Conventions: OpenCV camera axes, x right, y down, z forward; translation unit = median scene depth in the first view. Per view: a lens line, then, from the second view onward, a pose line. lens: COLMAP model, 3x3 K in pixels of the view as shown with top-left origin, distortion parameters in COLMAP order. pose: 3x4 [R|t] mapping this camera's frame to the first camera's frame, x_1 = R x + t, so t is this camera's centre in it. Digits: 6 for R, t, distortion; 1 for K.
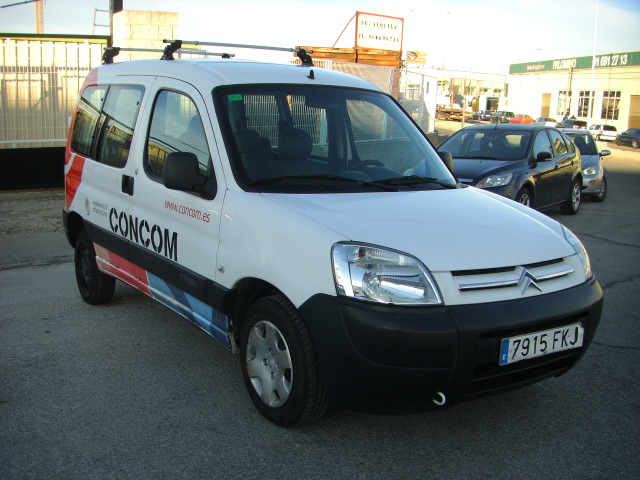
lens RADIAL K [[731.5, 0, 305.7], [0, 731.5, 318.4], [0, 0, 1]] dist [-0.252846, 0.205549]
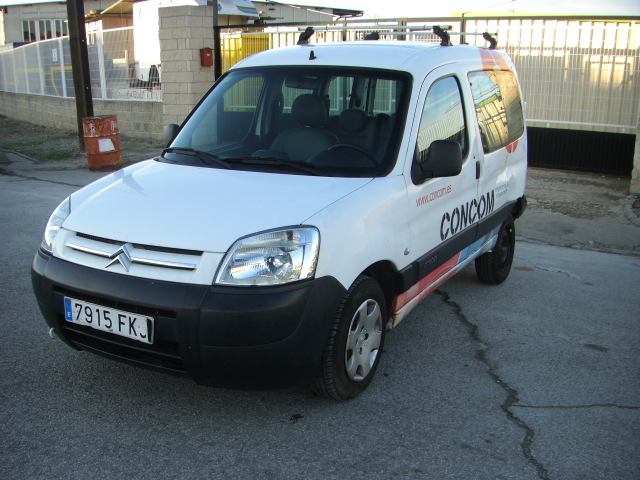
lens RADIAL K [[731.5, 0, 305.7], [0, 731.5, 318.4], [0, 0, 1]] dist [-0.252846, 0.205549]
pose [[0.464533, 0.271778, -0.842820, 1.286360], [-0.251939, 0.952972, 0.168438, -0.203544], [0.848961, 0.134094, 0.511159, 0.701296]]
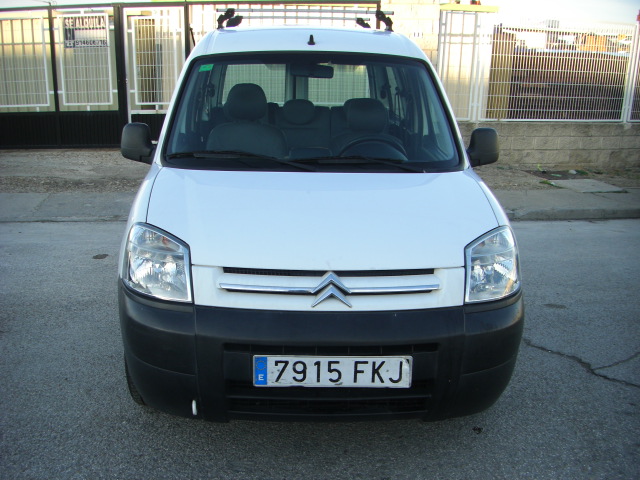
lens RADIAL K [[709.9, 0, 321.3], [0, 709.9, 298.2], [0, 0, 1]] dist [-0.107933, -0.037186]
pose [[0.867007, 0.147978, -0.475816, 0.665694], [-0.138941, 0.988808, 0.054346, -0.084383], [0.478533, 0.018992, 0.877864, 0.296148]]
